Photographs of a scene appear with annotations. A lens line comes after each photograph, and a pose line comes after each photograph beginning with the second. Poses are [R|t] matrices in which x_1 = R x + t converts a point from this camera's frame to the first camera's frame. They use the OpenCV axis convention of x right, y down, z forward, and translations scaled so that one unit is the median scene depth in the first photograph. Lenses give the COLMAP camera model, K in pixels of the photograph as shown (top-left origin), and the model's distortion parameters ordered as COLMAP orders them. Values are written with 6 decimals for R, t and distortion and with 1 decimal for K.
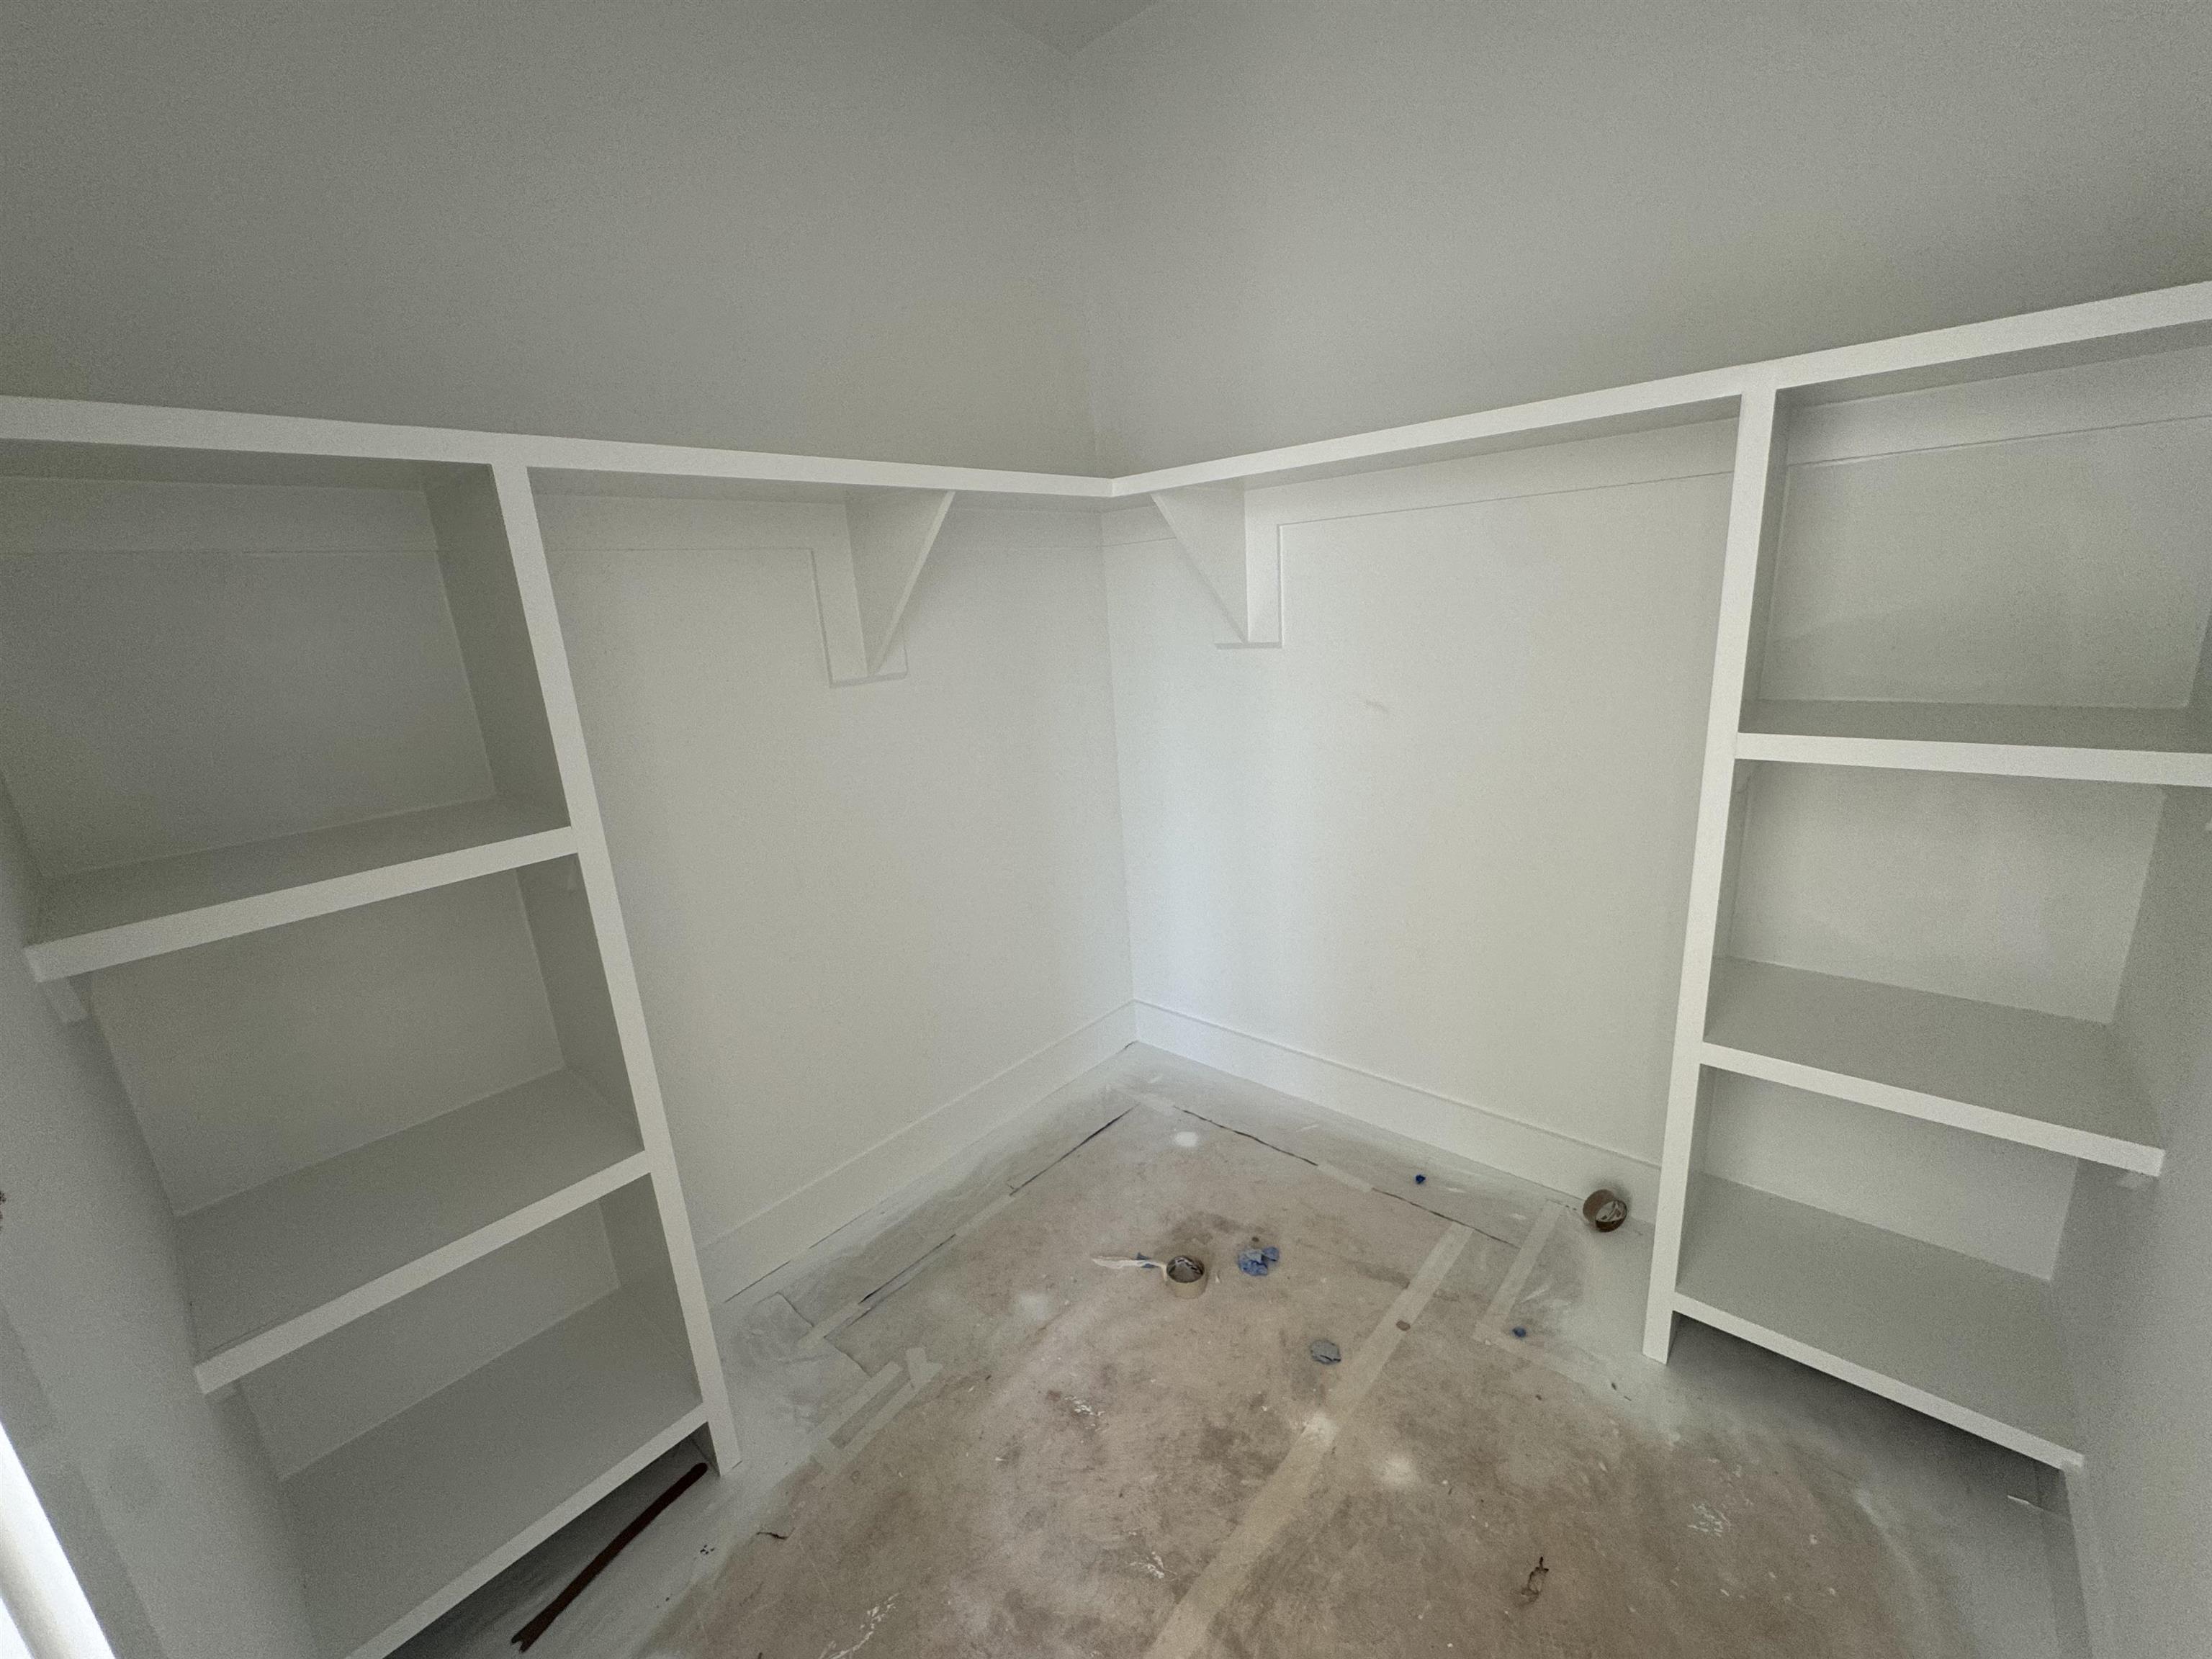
lens RADIAL K [[885.7, 0, 1105.8], [0, 885.7, 828.6], [0, 0, 1]] dist [0.001145, 0.000056]
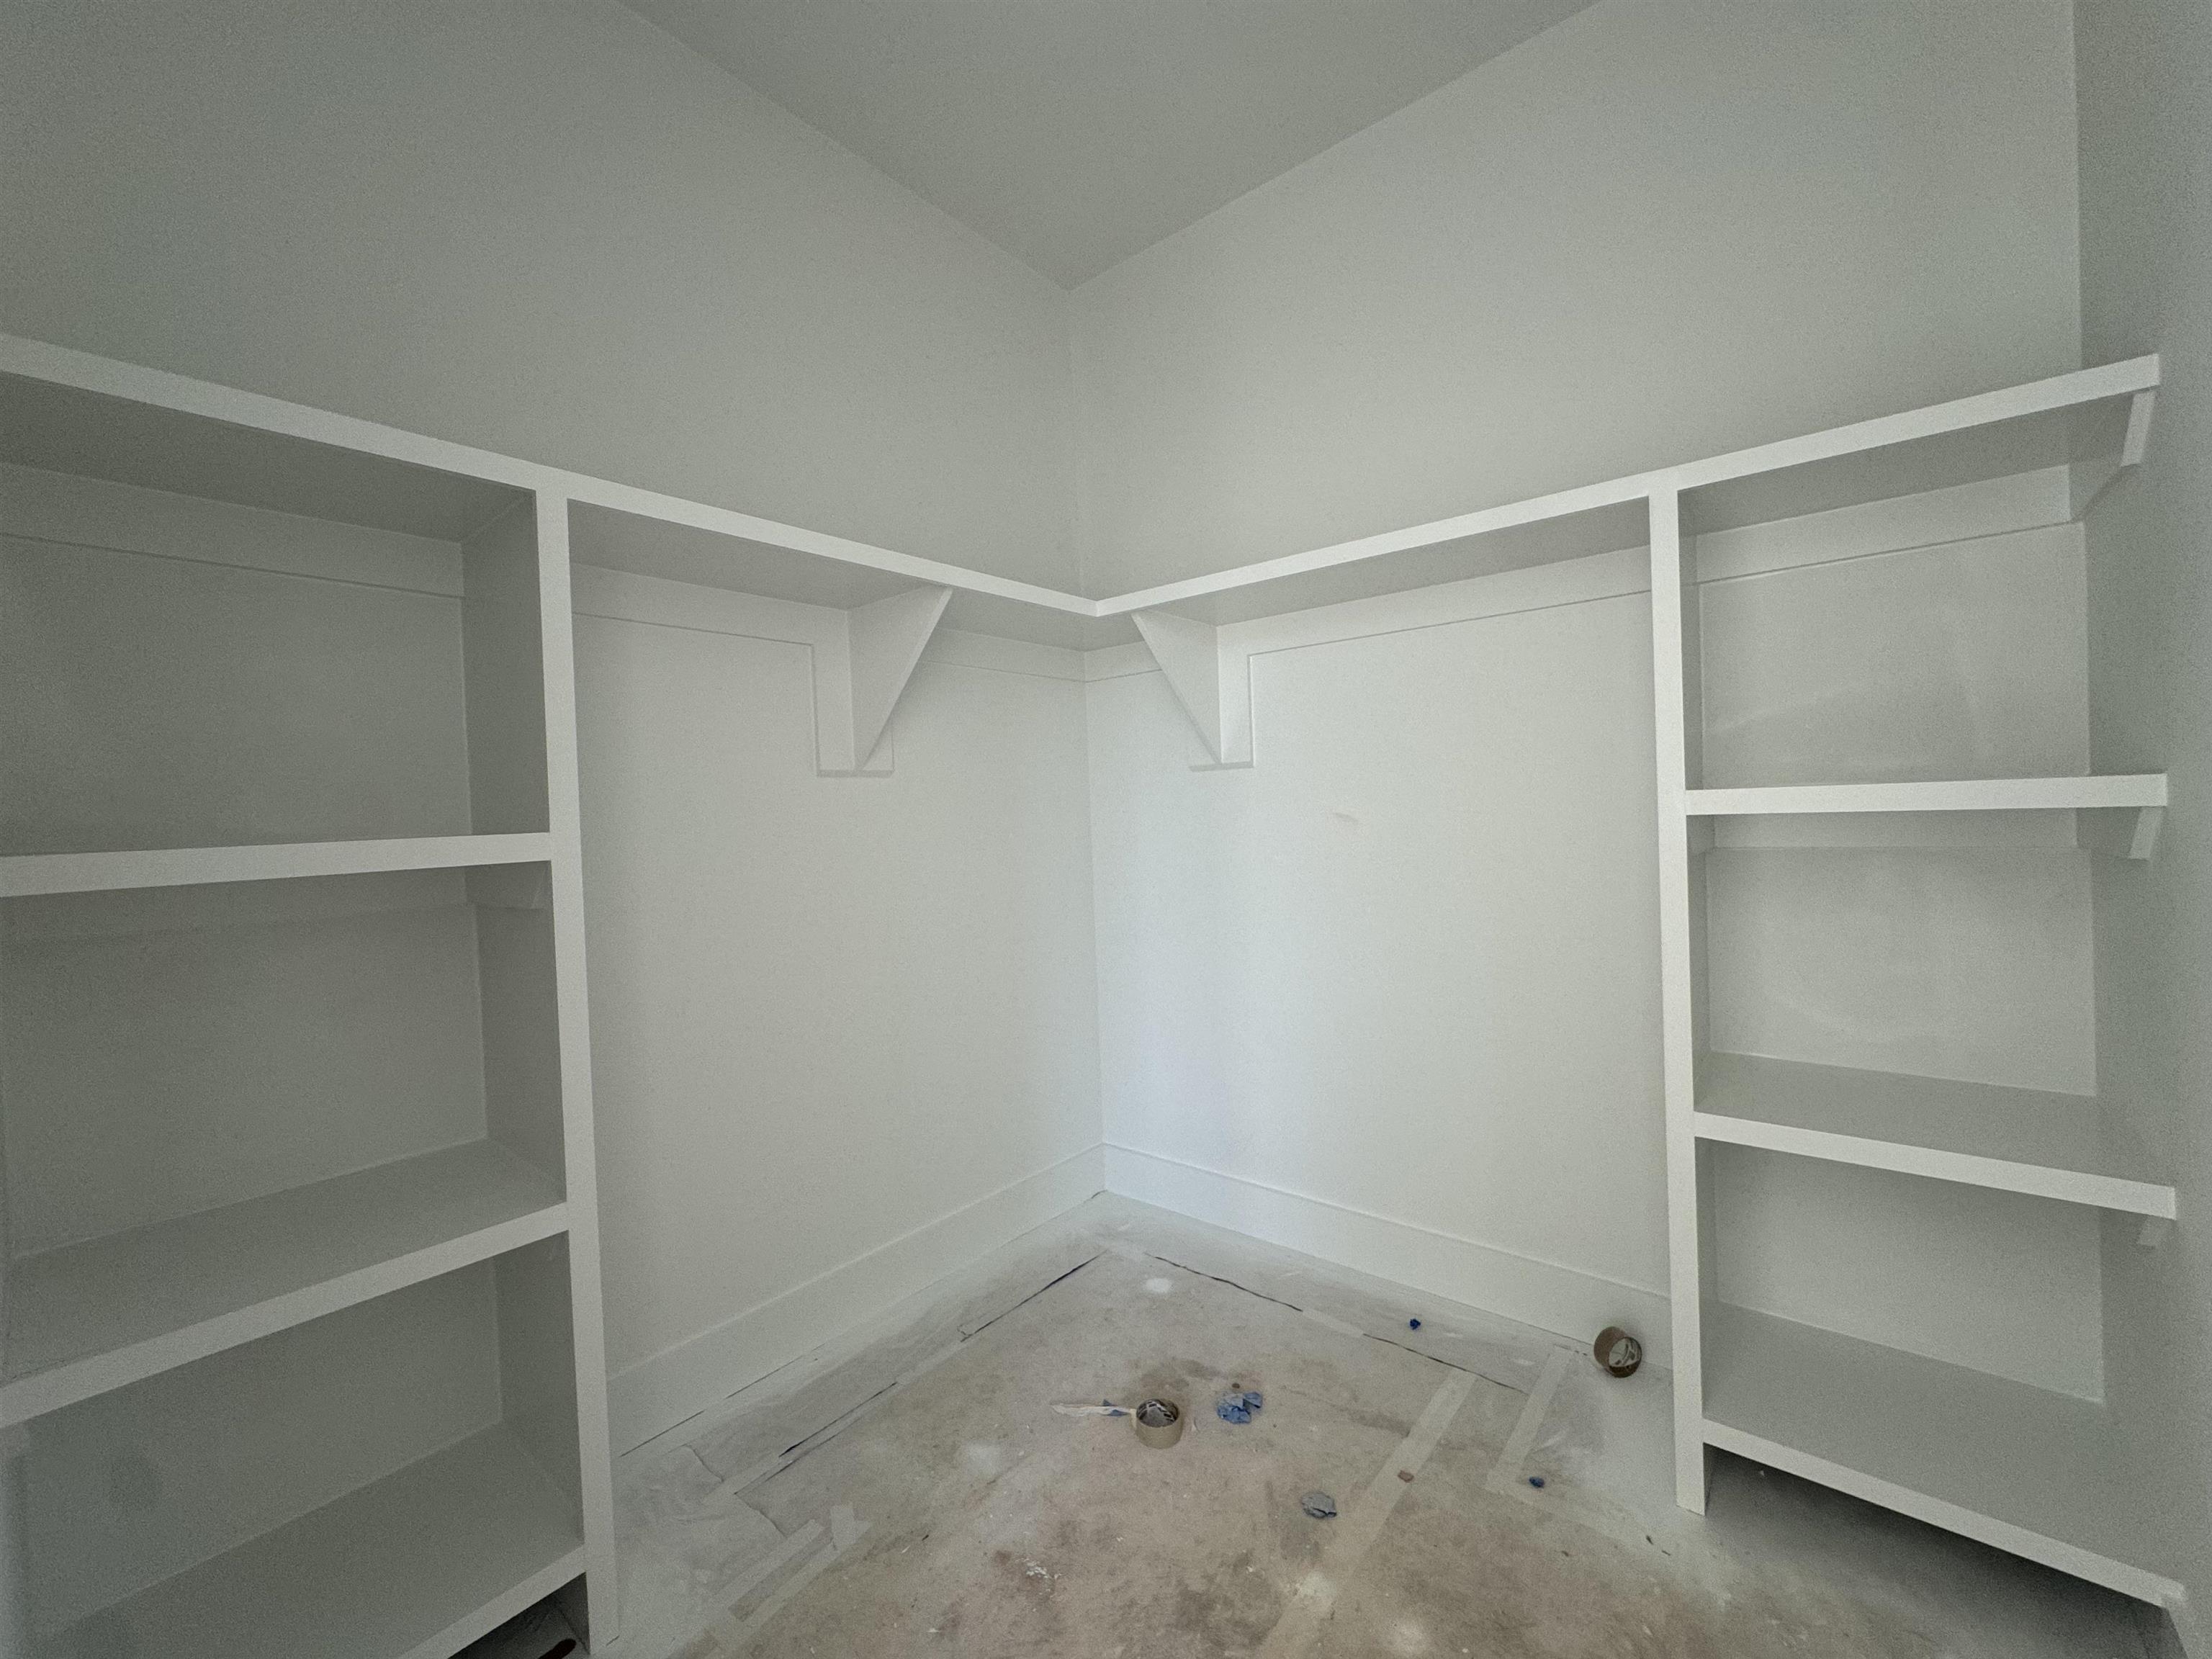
lens RADIAL K [[885.7, 0, 1105.8], [0, 885.7, 829.9], [0, 0, 1]] dist [0.001145, 0.000056]
pose [[0.999116, 0.030398, 0.029040, -0.005290], [-0.022590, 0.970764, -0.238972, 0.154180], [-0.035455, 0.238104, 0.970592, 0.007636]]
